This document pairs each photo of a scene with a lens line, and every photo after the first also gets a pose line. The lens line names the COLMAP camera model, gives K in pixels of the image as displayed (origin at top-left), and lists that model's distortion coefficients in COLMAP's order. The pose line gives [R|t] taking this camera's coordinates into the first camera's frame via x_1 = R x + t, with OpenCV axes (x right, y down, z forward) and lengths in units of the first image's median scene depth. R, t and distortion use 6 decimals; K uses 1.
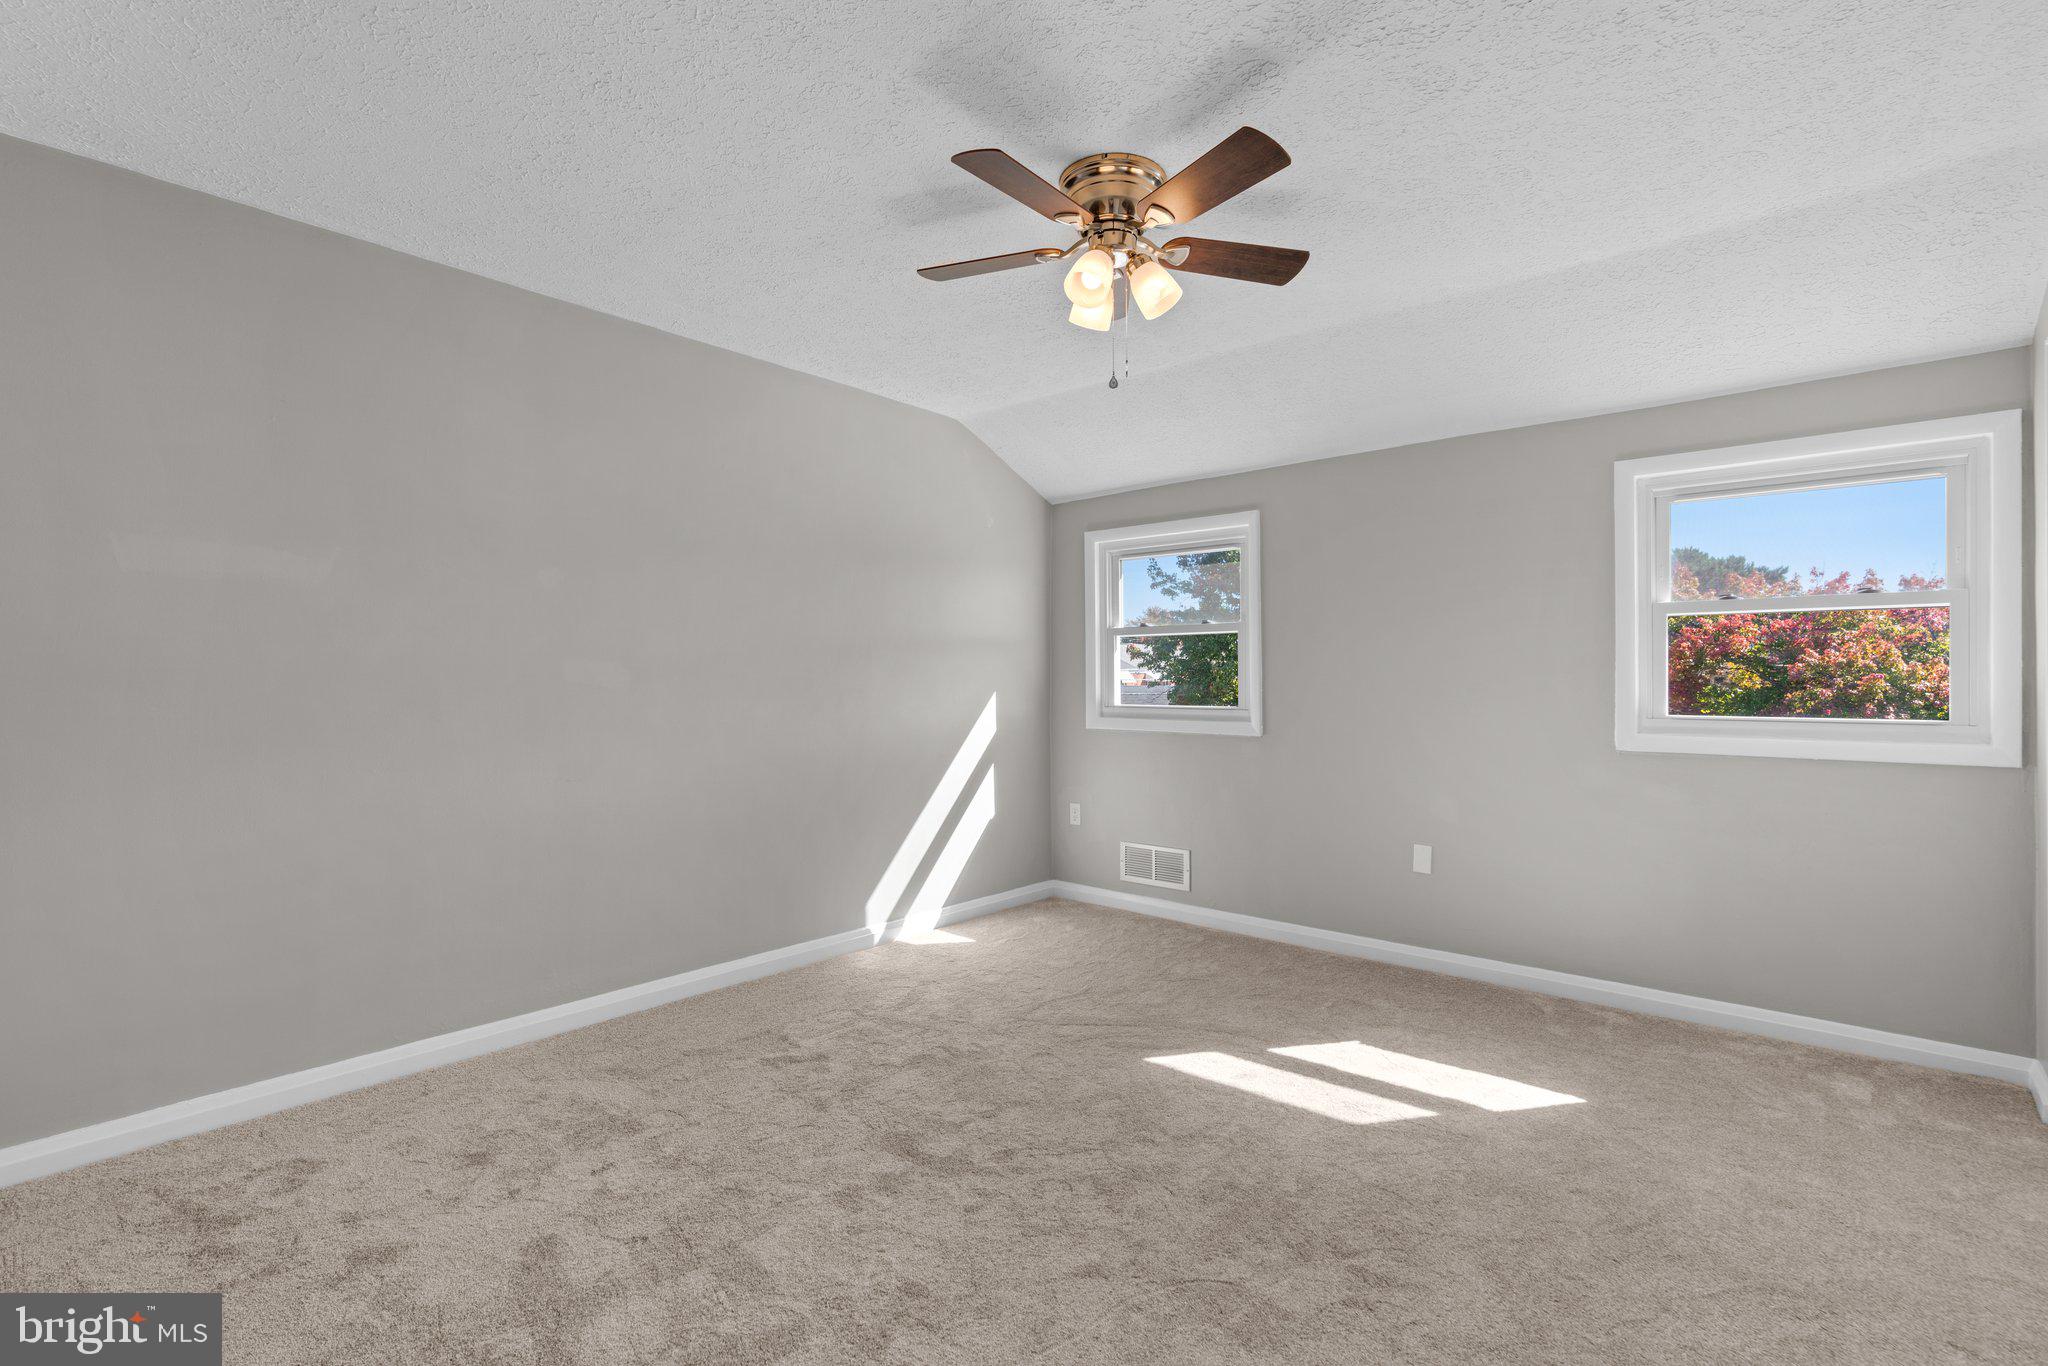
lens RADIAL K [[922.8, 0, 1023.5], [0, 922.8, 702.4], [0, 0, 1]] dist [-0.005087, 0.000813]
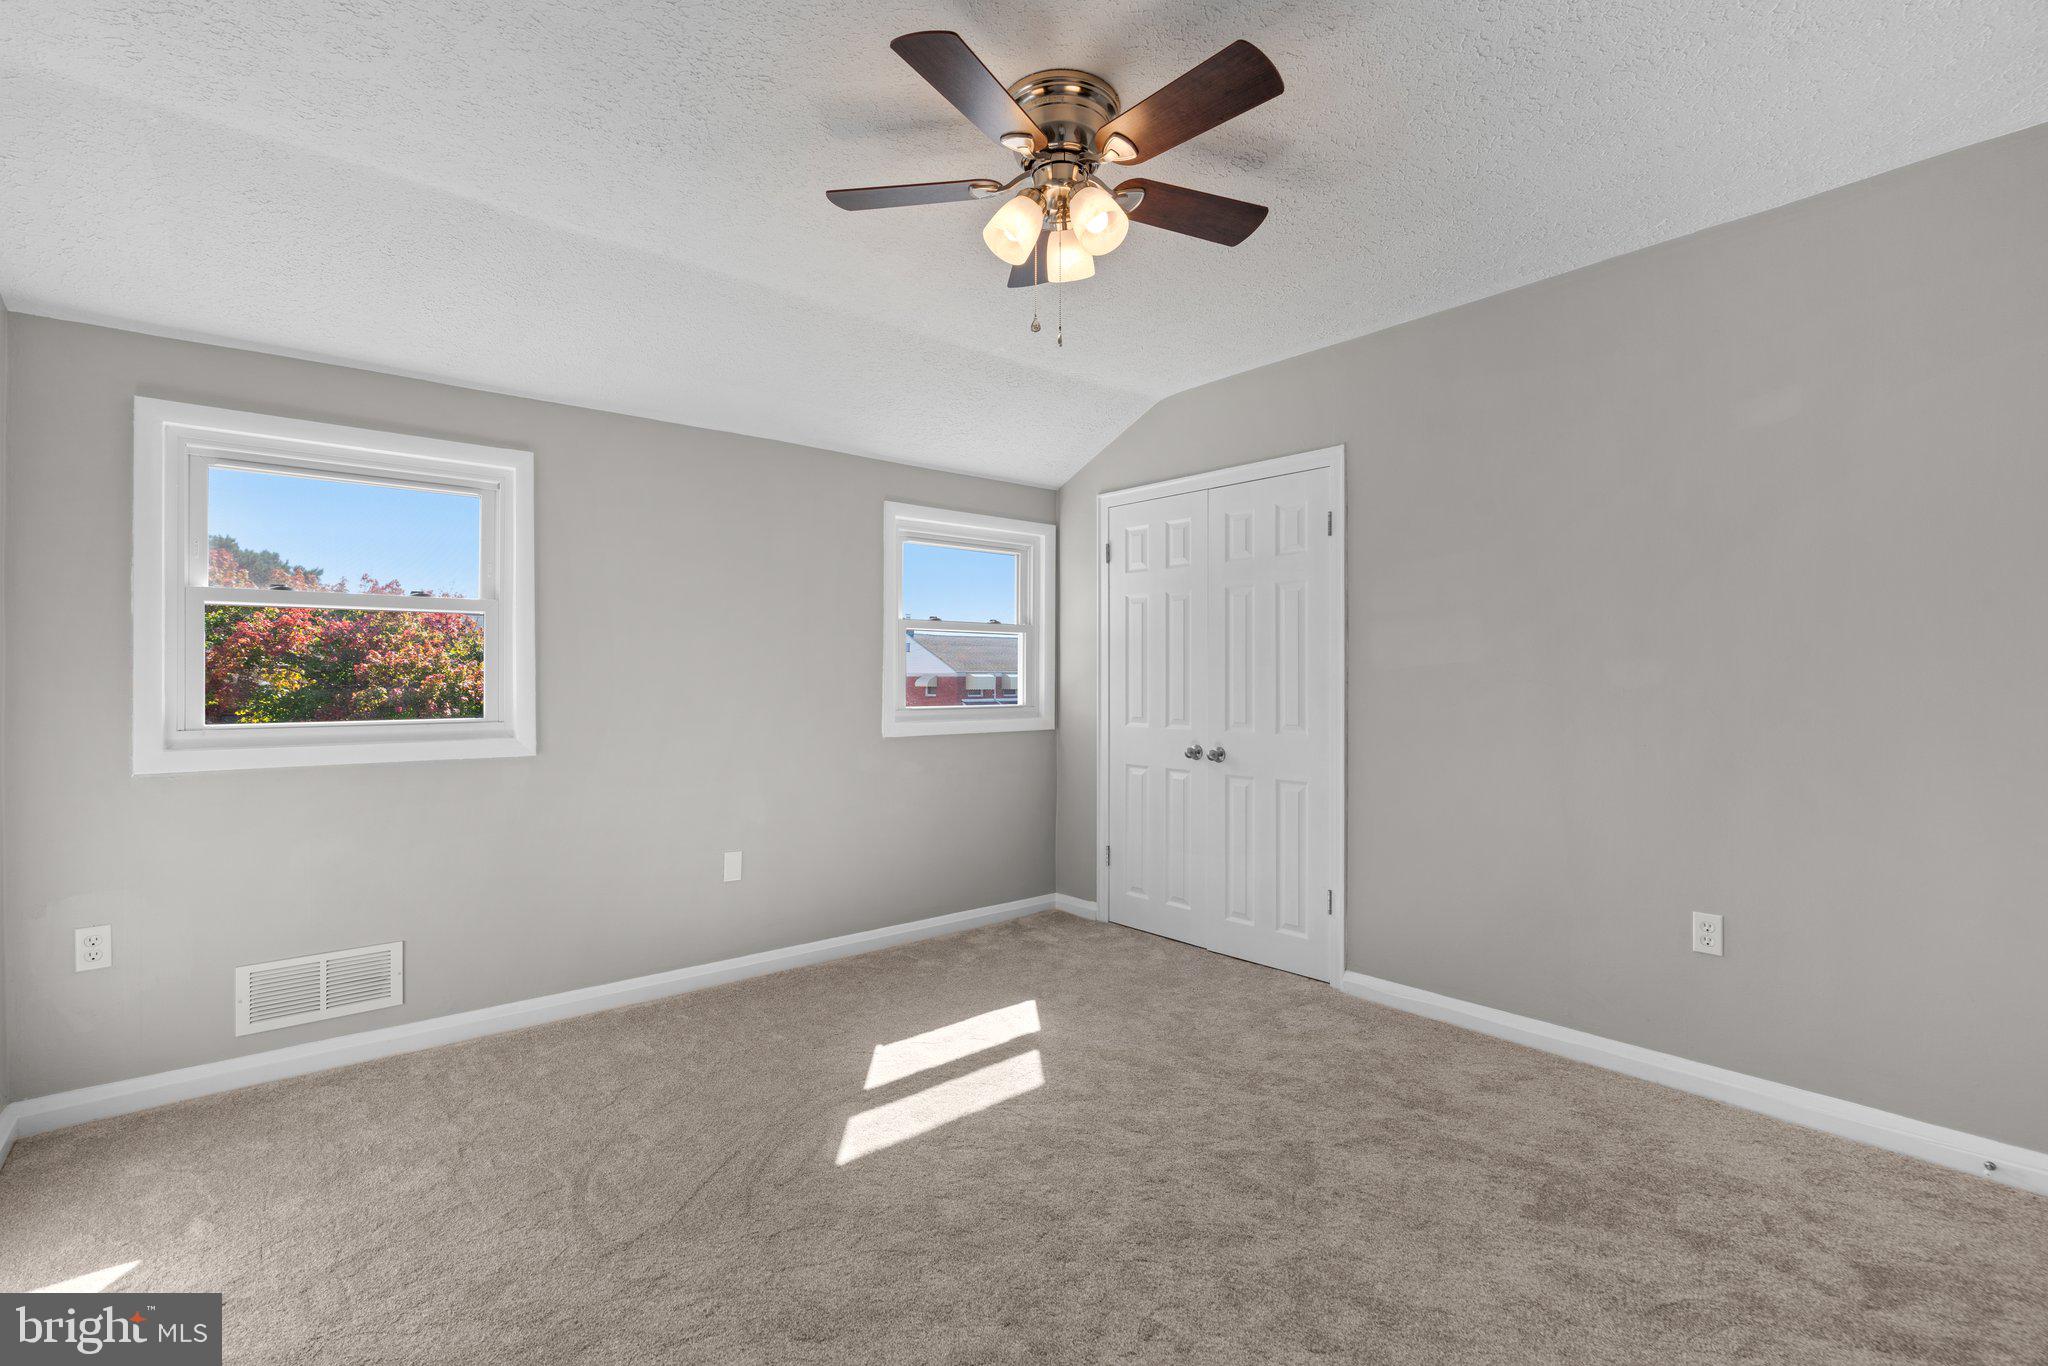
lens RADIAL K [[922.8, 0, 1023.5], [0, 922.8, 702.4], [0, 0, 1]] dist [-0.005087, 0.000813]
pose [[0.151914, -0.025101, 0.988075, -0.152657], [0.024818, 0.999459, 0.021574, -0.004589], [-0.988082, 0.021245, 0.152455, 0.180368]]
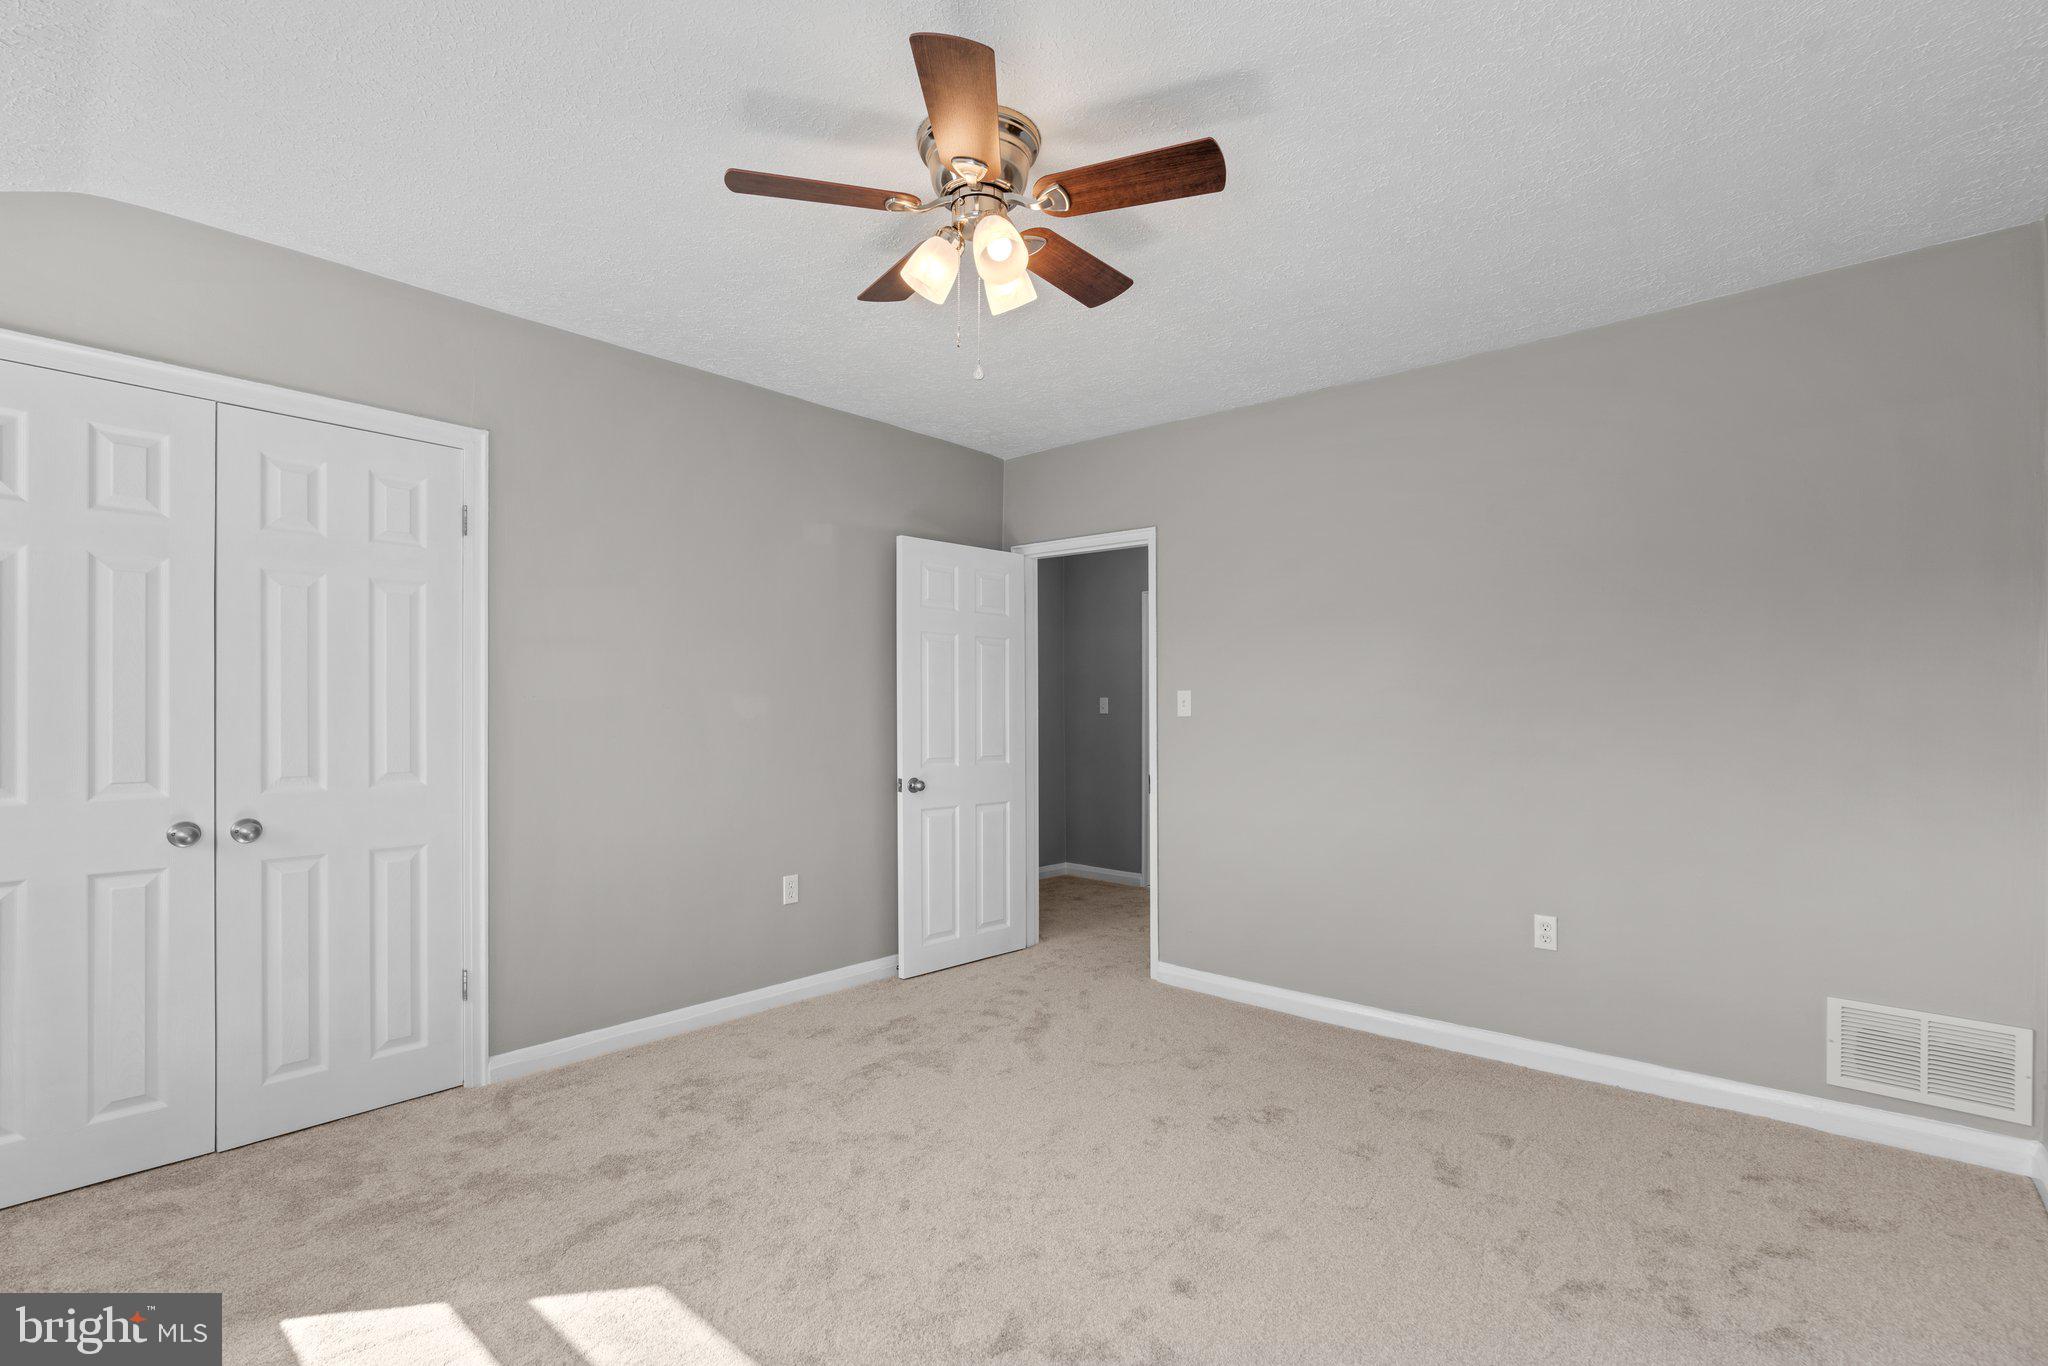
lens RADIAL K [[936.4, 0, 1030.6], [0, 936.4, 713.7], [0, 0, 1]] dist [-0.019443, 0.010665]
pose [[-0.999986, -0.001523, -0.005022, 0.011388], [-0.001658, 0.999633, 0.027025, -0.009275], [0.004979, 0.027033, -0.999622, 0.376067]]
